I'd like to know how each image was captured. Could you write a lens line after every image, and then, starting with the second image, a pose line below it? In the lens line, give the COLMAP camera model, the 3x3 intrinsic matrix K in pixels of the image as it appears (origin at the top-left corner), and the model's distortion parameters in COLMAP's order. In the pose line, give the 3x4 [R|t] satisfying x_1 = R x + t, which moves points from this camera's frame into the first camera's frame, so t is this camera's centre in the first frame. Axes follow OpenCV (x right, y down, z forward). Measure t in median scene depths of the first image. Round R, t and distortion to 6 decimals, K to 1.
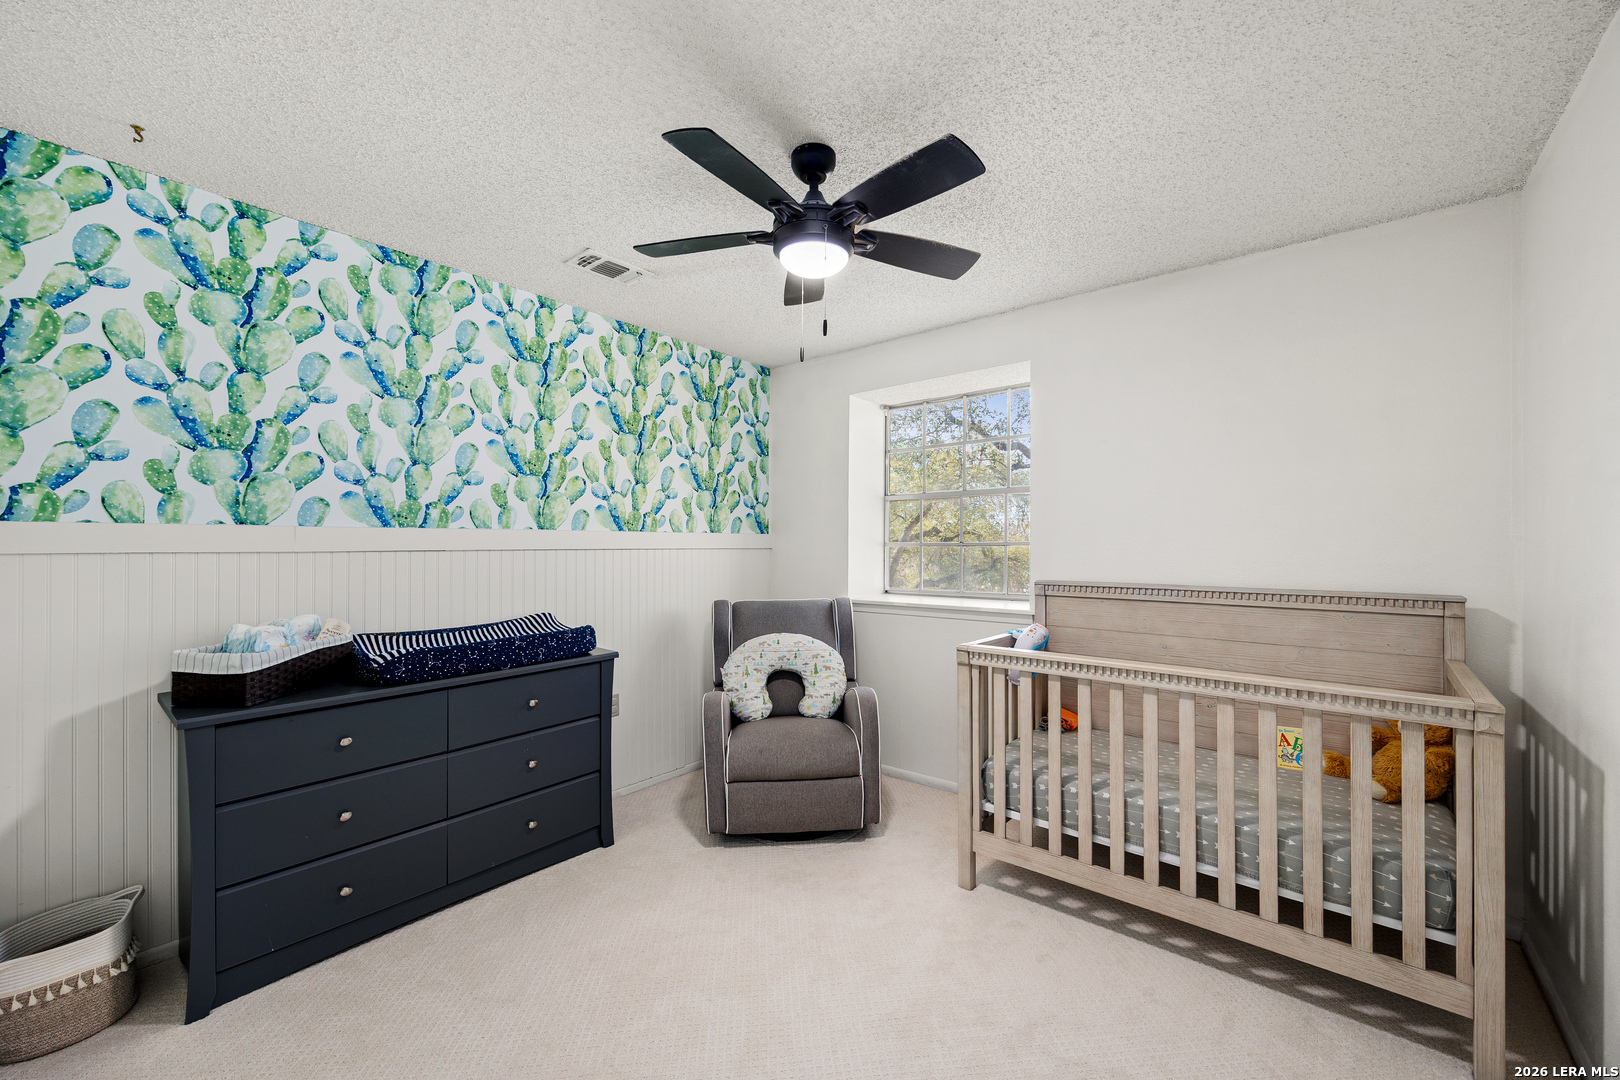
lens RADIAL K [[629.5, 0, 817.5], [0, 629.5, 547.2], [0, 0, 1]] dist [-0.008244, 0.000887]
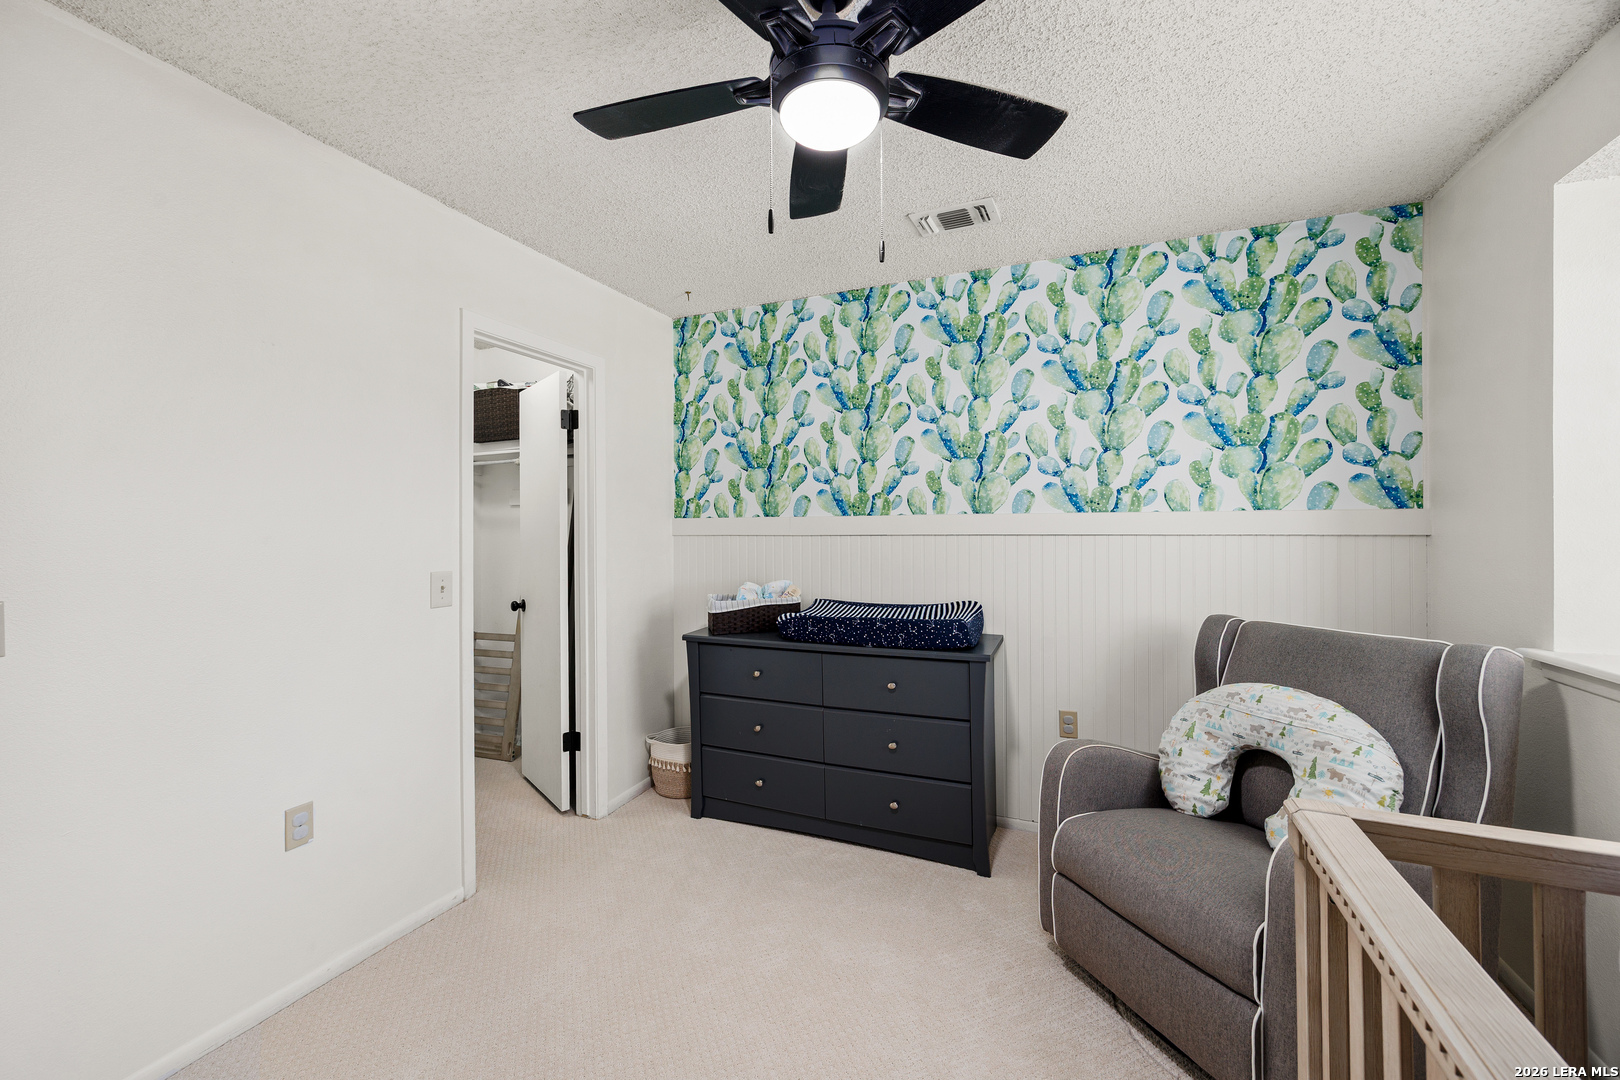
lens RADIAL K [[629.5, 0, 827.4], [0, 629.5, 528.3], [0, 0, 1]] dist [-0.008244, 0.000887]
pose [[0.280552, -0.003588, -0.959832, 0.612525], [-0.001324, 0.999991, -0.004125, -0.002897], [0.959838, 0.002428, 0.280544, 0.757305]]
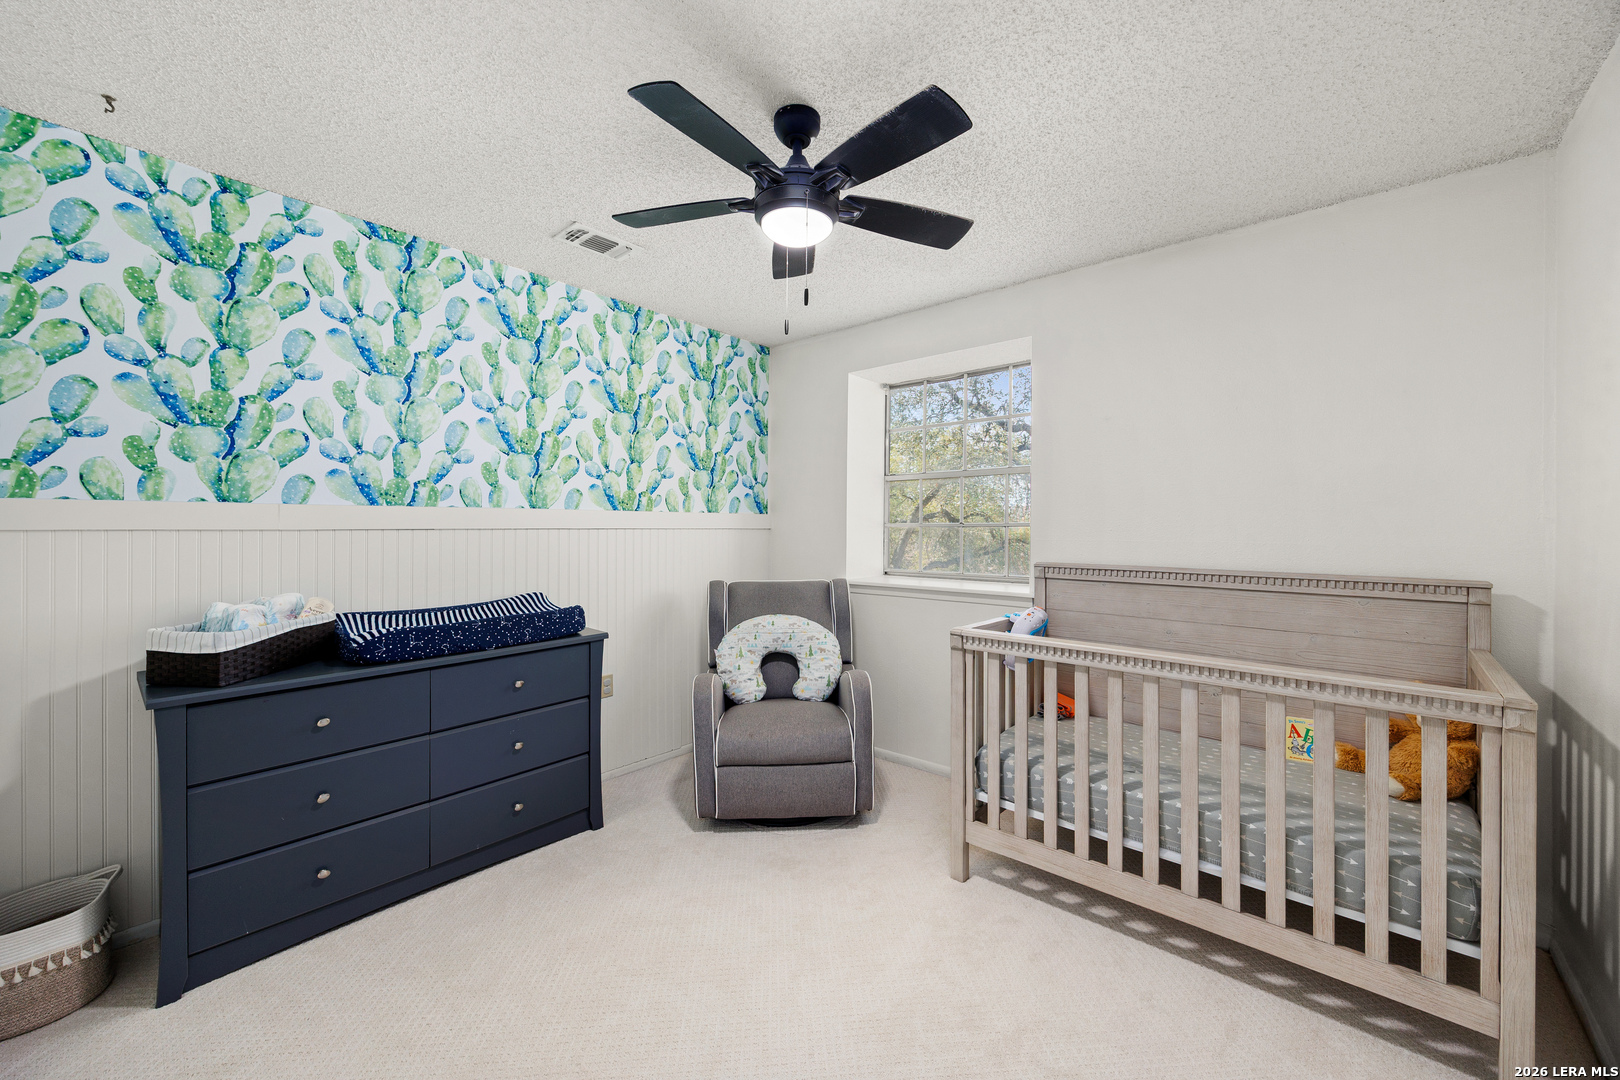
lens RADIAL K [[629.5, 0, 805.6], [0, 629.5, 529.8], [0, 0, 1]] dist [-0.008244, 0.000887]
pose [[0.999672, 0.003932, -0.025296, 0.022762], [-0.003858, 0.999988, 0.002969, 0.001178], [0.025307, -0.002870, 0.999676, 0.027348]]
